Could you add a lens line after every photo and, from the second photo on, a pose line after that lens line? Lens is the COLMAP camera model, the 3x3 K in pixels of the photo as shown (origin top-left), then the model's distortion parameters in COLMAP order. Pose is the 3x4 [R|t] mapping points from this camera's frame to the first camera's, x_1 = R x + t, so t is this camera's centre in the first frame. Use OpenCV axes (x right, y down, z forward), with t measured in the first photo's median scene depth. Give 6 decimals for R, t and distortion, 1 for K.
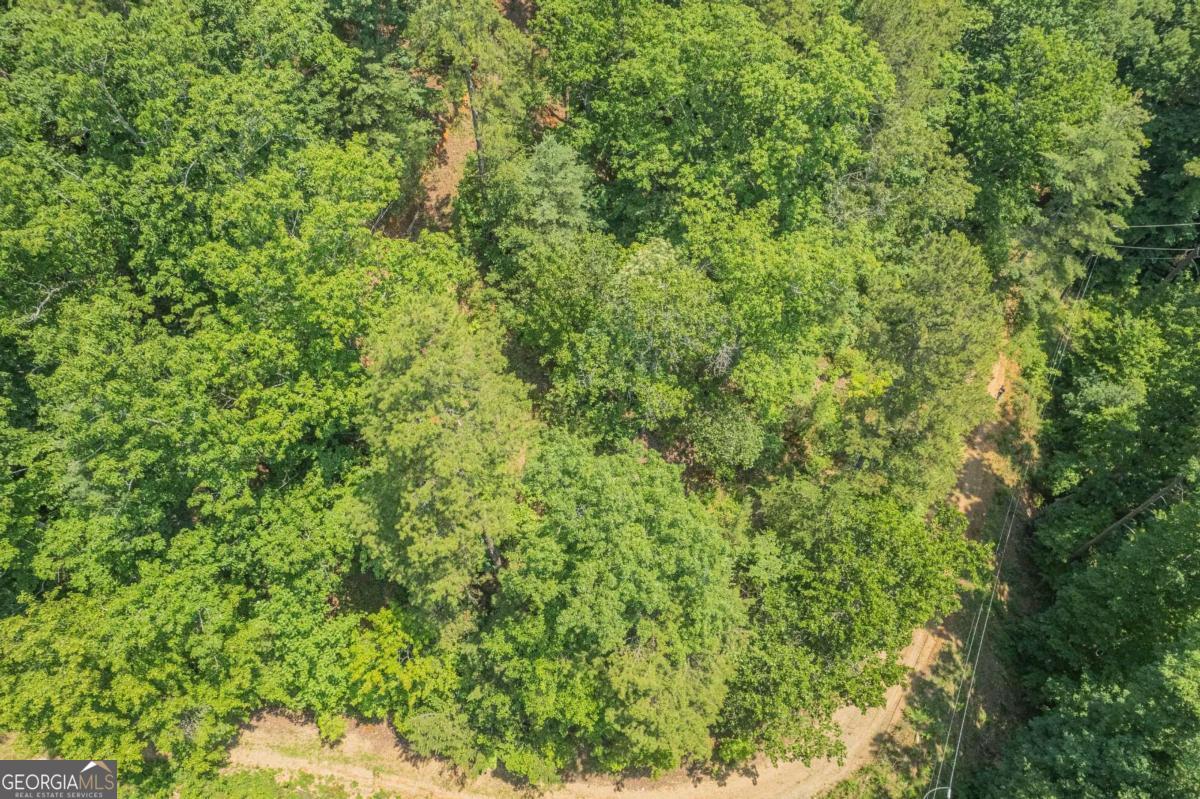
lens RADIAL K [[768.0, 0, 604.3], [0, 768.0, 394.2], [0, 0, 1]] dist [-0.067364, 0.058639]
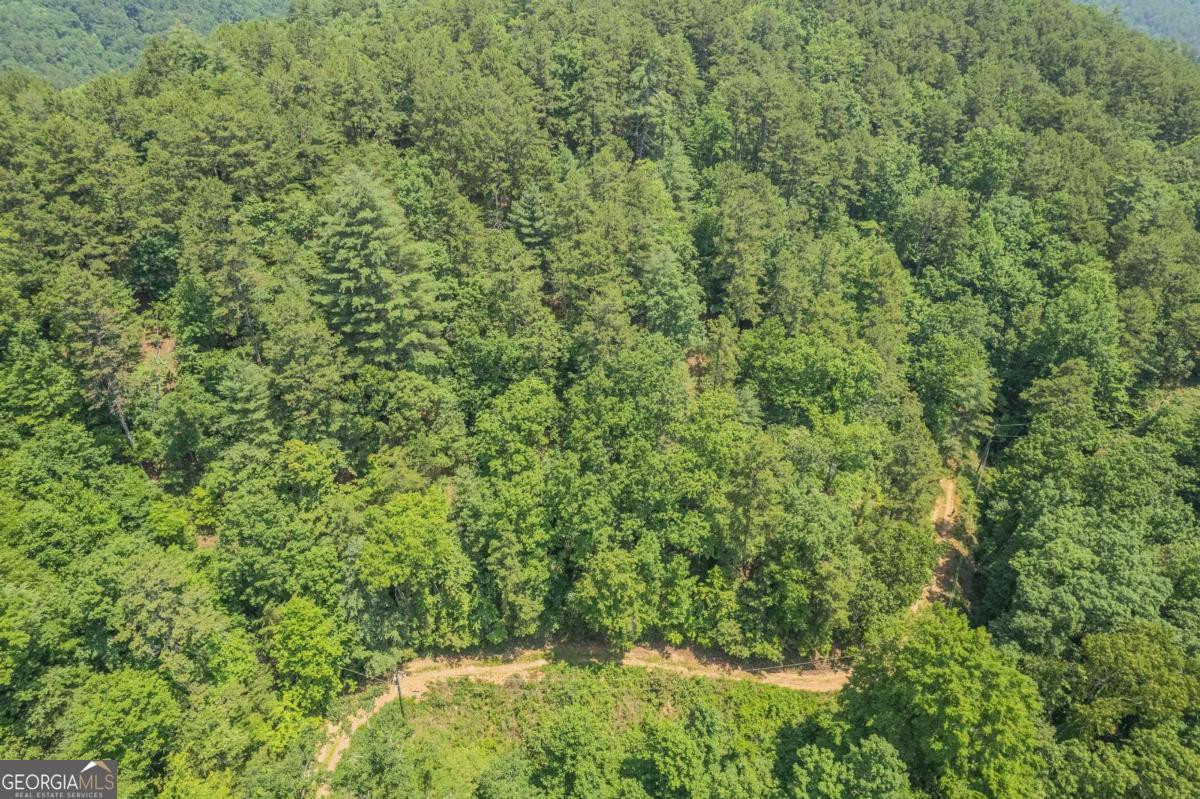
lens RADIAL K [[768.0, 0, 604.3], [0, 768.0, 394.2], [0, 0, 1]] dist [-0.067364, 0.058639]
pose [[0.999092, -0.014727, 0.039983, -0.472861], [0.026261, 0.951783, -0.305645, 0.313122], [-0.033553, 0.306417, 0.951306, -0.976465]]
